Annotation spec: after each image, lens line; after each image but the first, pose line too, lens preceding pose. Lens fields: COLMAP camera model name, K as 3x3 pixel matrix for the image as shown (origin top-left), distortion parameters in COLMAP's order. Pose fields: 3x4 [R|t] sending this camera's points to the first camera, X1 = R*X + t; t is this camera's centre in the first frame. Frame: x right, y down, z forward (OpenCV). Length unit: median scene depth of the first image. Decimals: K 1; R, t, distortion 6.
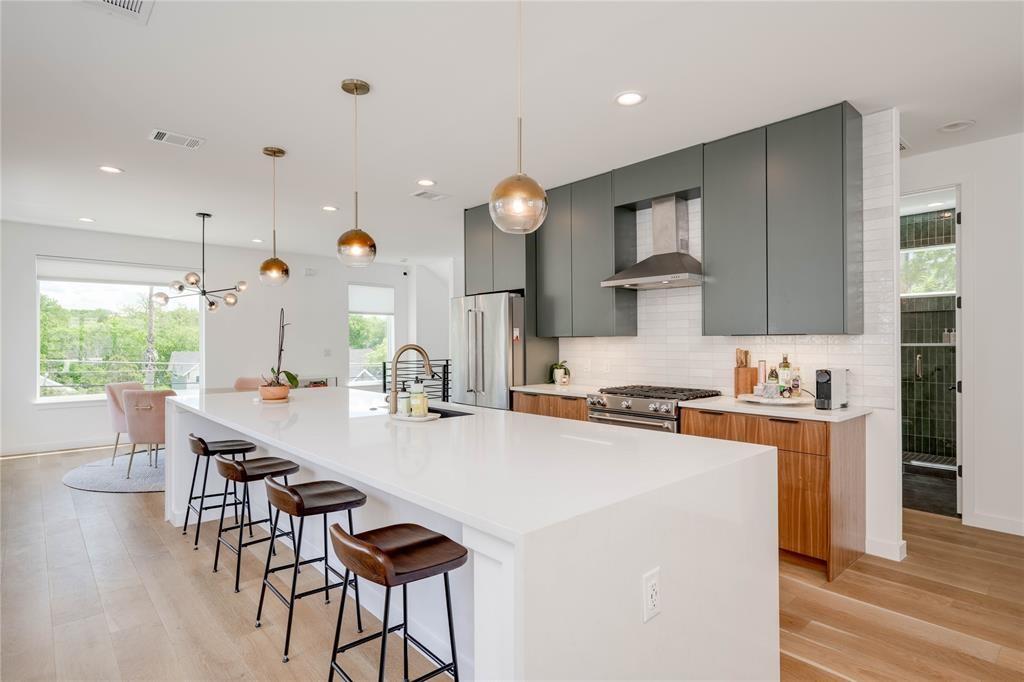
lens RADIAL K [[536.9, 0, 515.9], [0, 536.9, 337.7], [0, 0, 1]] dist [-0.004138, 0.002898]
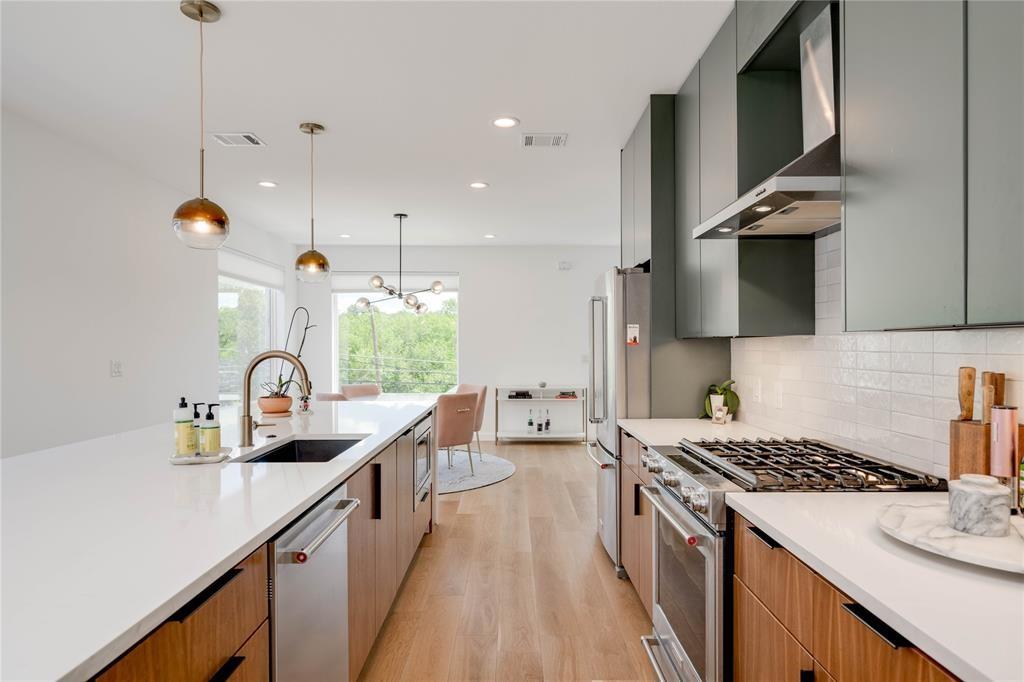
lens RADIAL K [[596.4, 0, 518.2], [0, 596.4, 352.0], [0, 0, 1]] dist [-0.001595, -0.002508]
pose [[0.742037, 0.006803, -0.670324, 0.365042], [0.005533, 0.999852, 0.016272, 0.002210], [0.670336, -0.015783, 0.741890, 0.409596]]
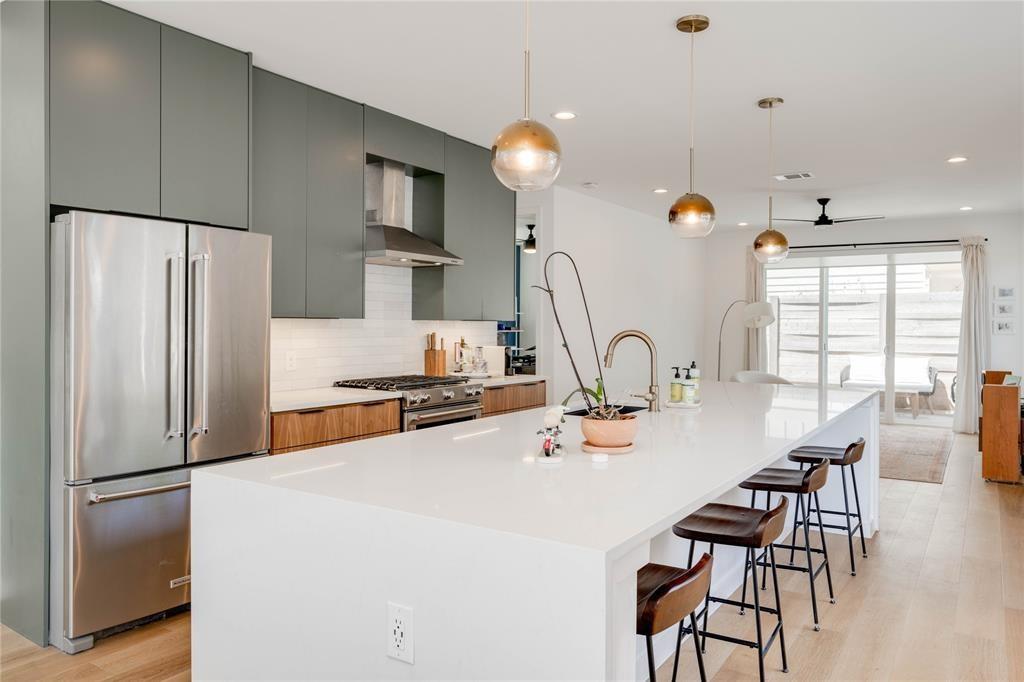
lens RADIAL K [[730.5, 0, 527.3], [0, 730.5, 335.4], [0, 0, 1]] dist [-0.005429, 0.004878]
pose [[-0.263070, -0.014780, 0.964663, -0.821472], [-0.013219, 0.999844, 0.011714, 0.005341], [-0.964686, -0.009670, -0.263225, 0.954011]]
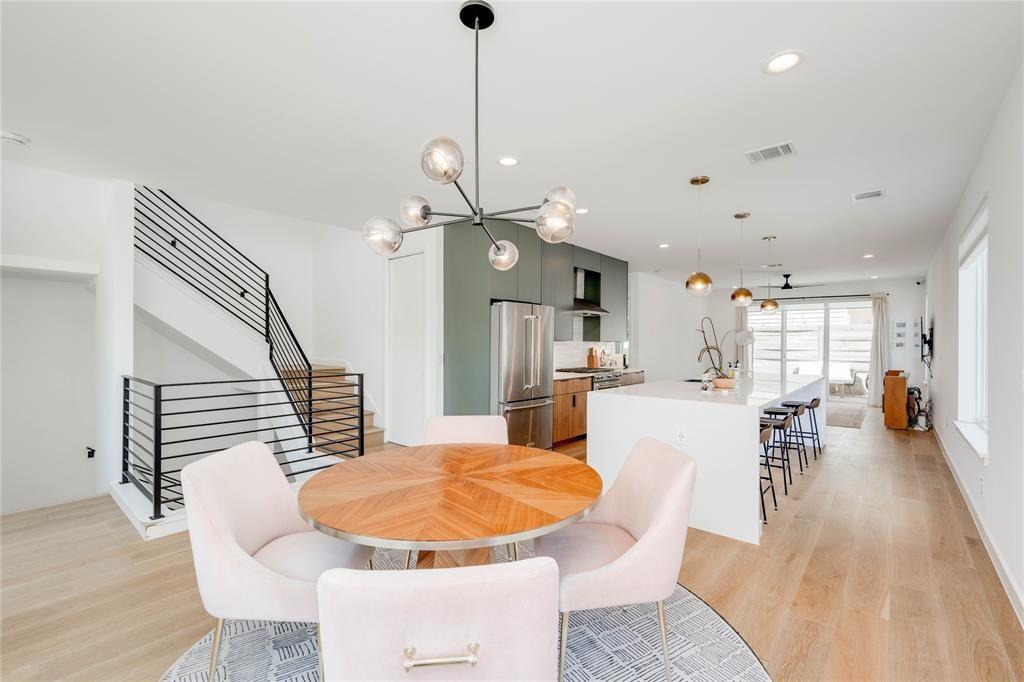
lens RADIAL K [[431.0, 0, 519.1], [0, 431.0, 344.7], [0, 0, 1]] dist [0.003384, 0.000148]
pose [[-0.116198, -0.003583, 0.993220, -1.069072], [-0.014450, 0.999894, 0.001917, 0.008391], [-0.993121, -0.014129, -0.116237, 1.204348]]
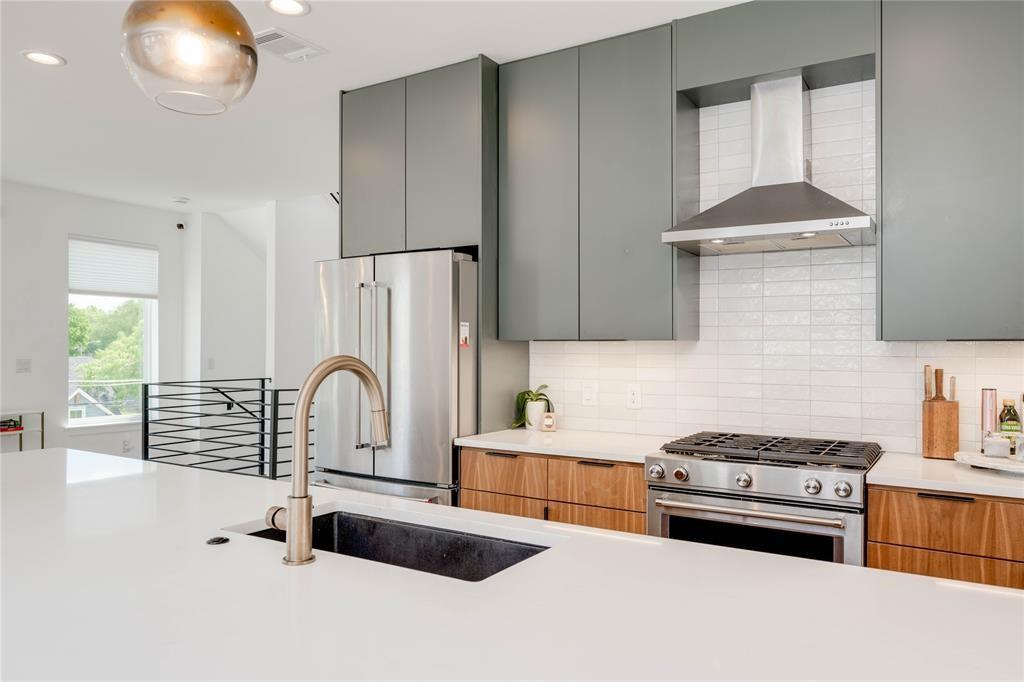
lens RADIAL K [[730.5, 0, 515.4], [0, 730.5, 340.5], [0, 0, 1]] dist [-0.005429, 0.004878]
pose [[0.963575, 0.011512, 0.267189, -0.138539], [-0.010751, 0.999933, -0.004314, 0.002239], [-0.267220, 0.001284, 0.963635, 0.326569]]
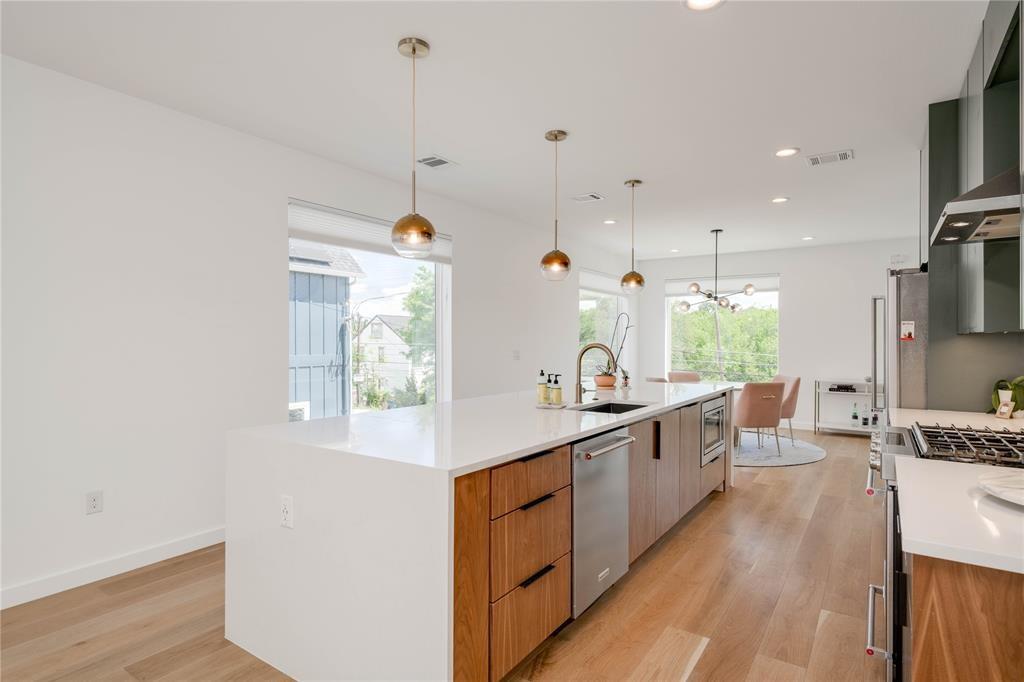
lens RADIAL K [[536.9, 0, 514.2], [0, 536.9, 344.2], [0, 0, 1]] dist [-0.004138, 0.002898]
pose [[0.222123, 0.008269, -0.974984, 0.544926], [0.005761, 0.999935, 0.009793, 0.001694], [0.975002, -0.007792, 0.222061, 0.382945]]
